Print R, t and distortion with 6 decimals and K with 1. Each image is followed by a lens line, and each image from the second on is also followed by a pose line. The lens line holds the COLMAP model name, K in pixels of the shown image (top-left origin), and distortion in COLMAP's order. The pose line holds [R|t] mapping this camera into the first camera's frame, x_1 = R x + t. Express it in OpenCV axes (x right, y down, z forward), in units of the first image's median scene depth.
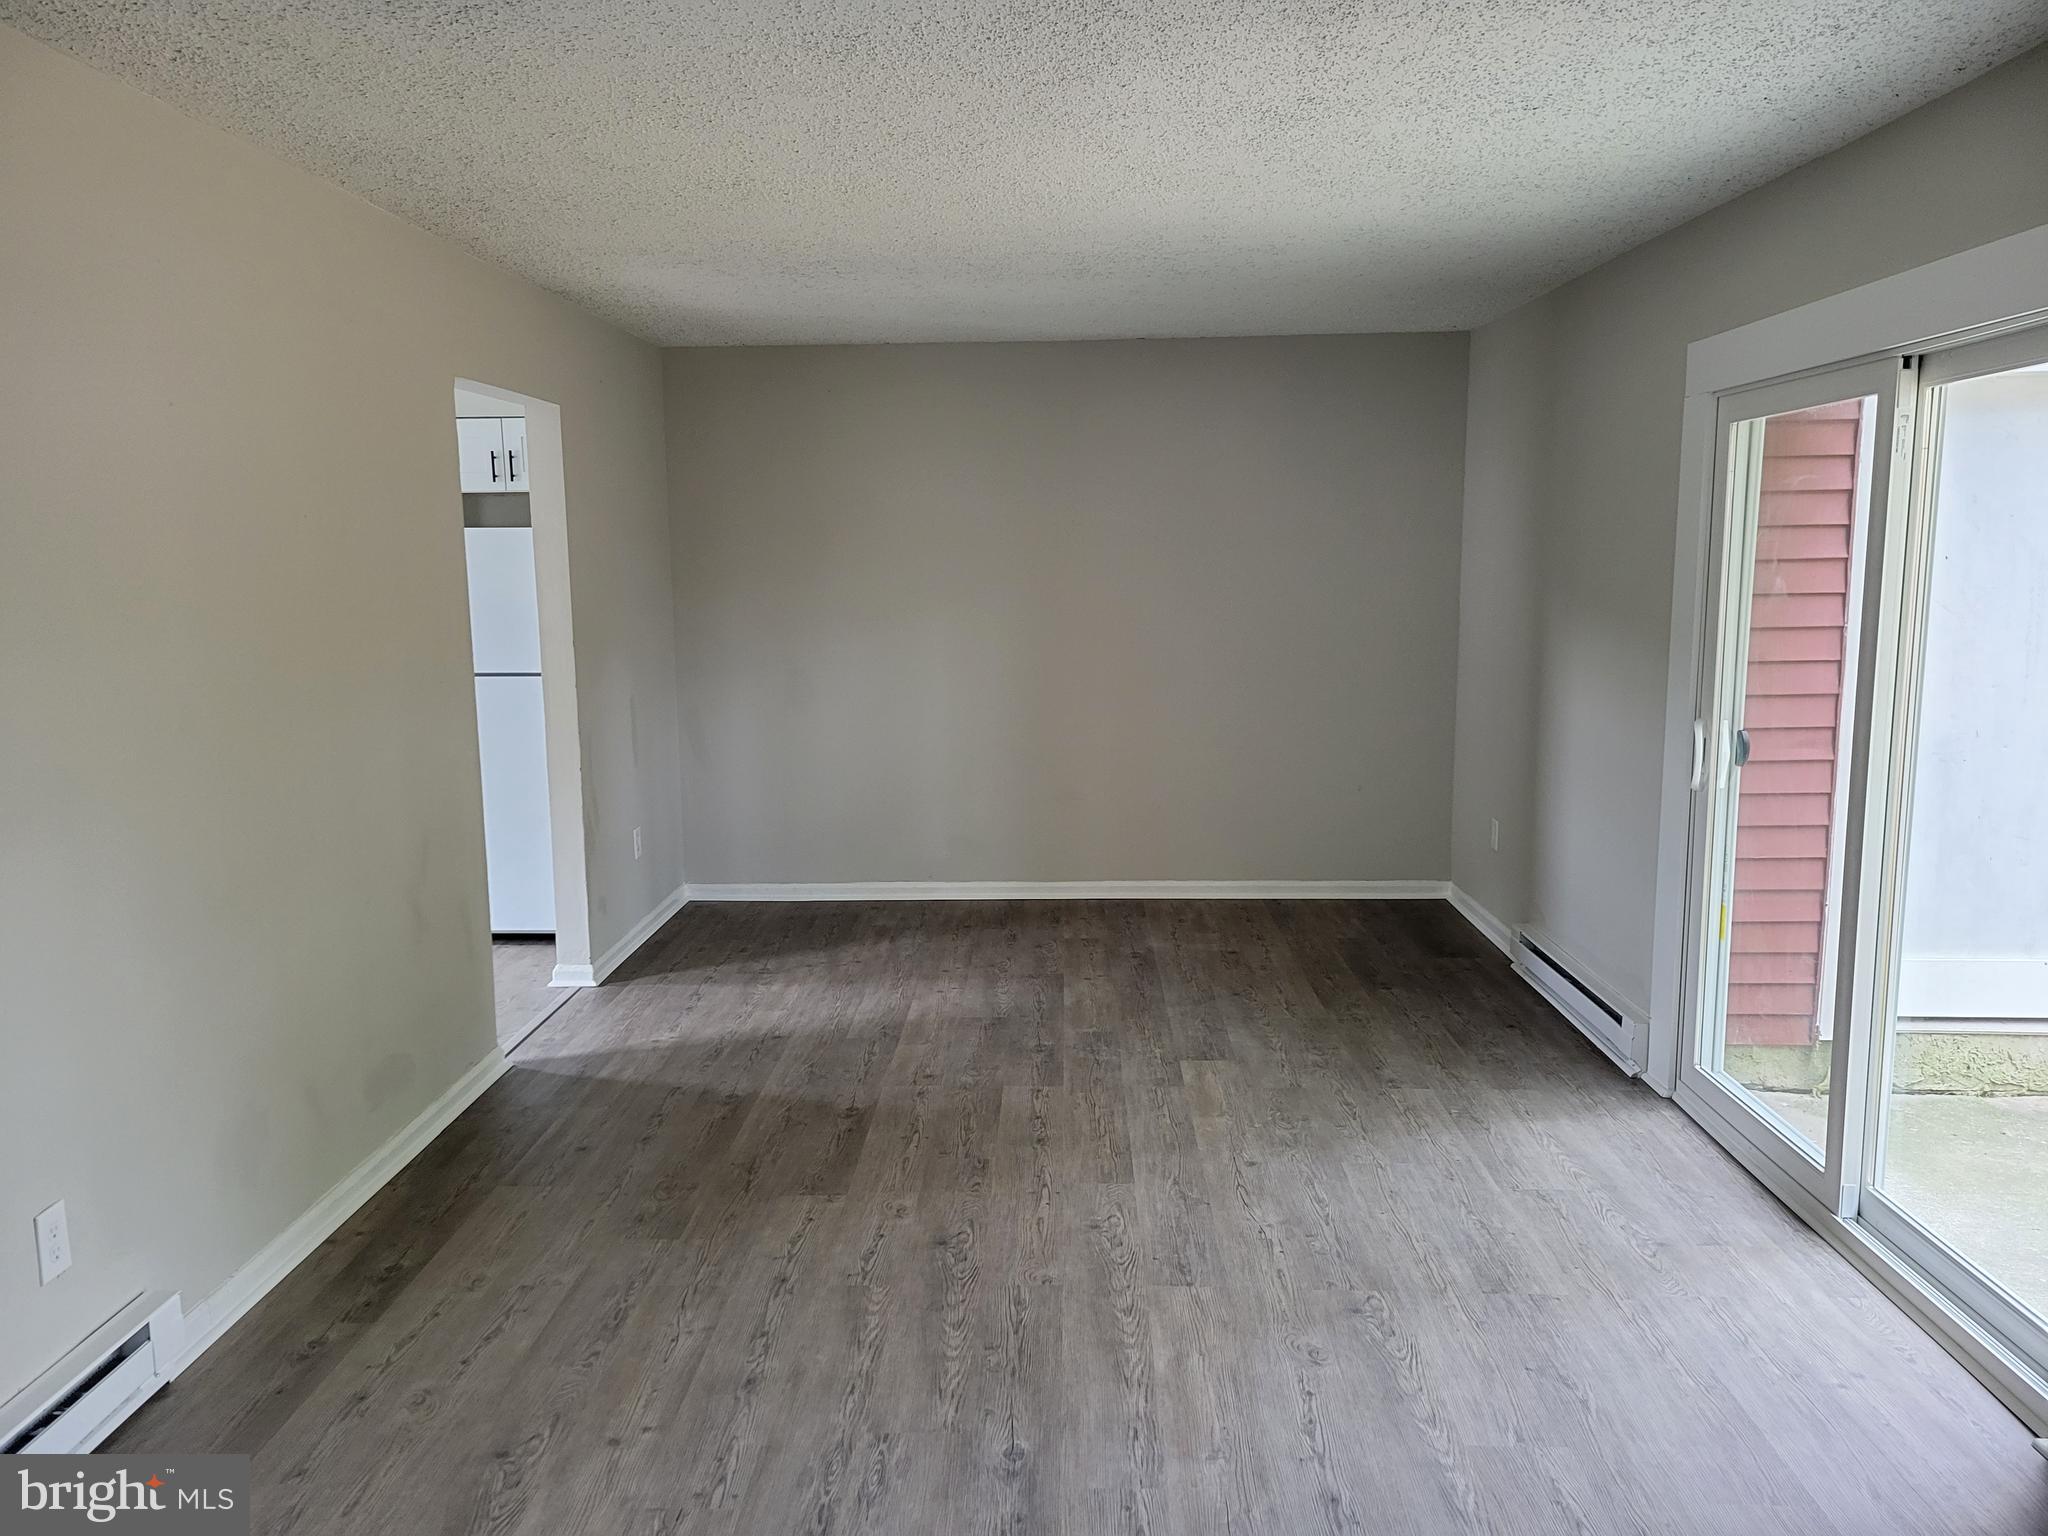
lens RADIAL K [[1516.2, 0, 1021.7], [0, 1516.2, 772.5], [0, 0, 1]] dist [0.042952, -0.020731]
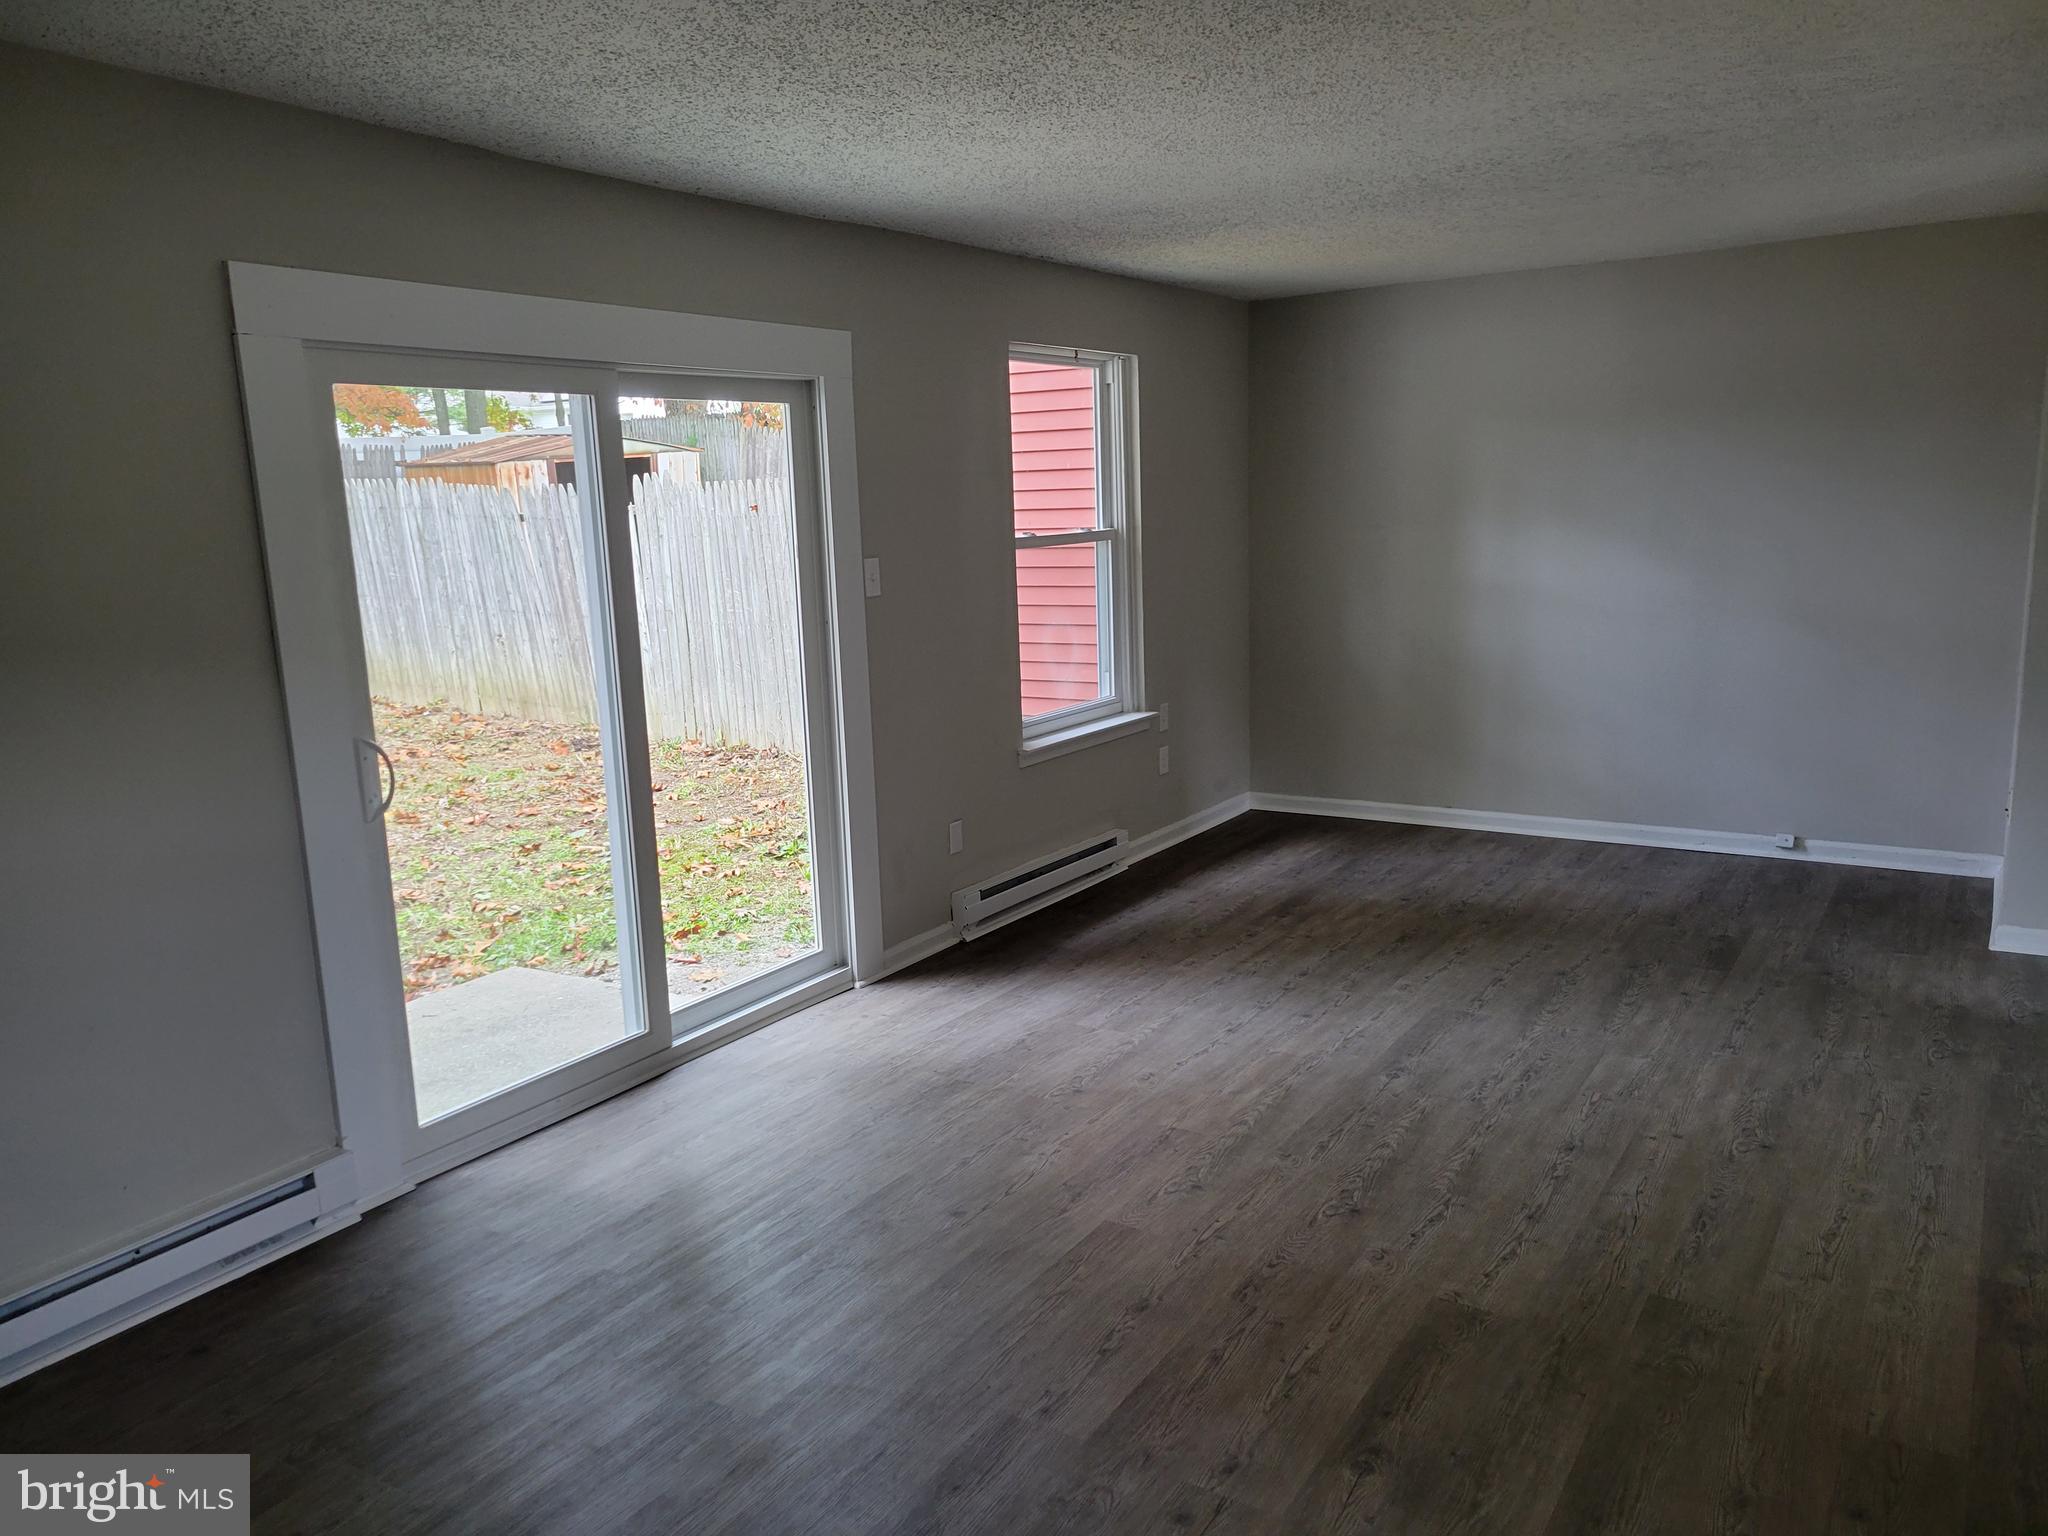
lens RADIAL K [[1516.2, 0, 1019.0], [0, 1516.2, 760.5], [0, 0, 1]] dist [0.042952, -0.020731]
pose [[-0.855411, -0.050340, 0.515497, -0.367068], [0.117237, 0.950617, 0.287372, -0.275517], [-0.504506, 0.306257, -0.807267, 1.867811]]
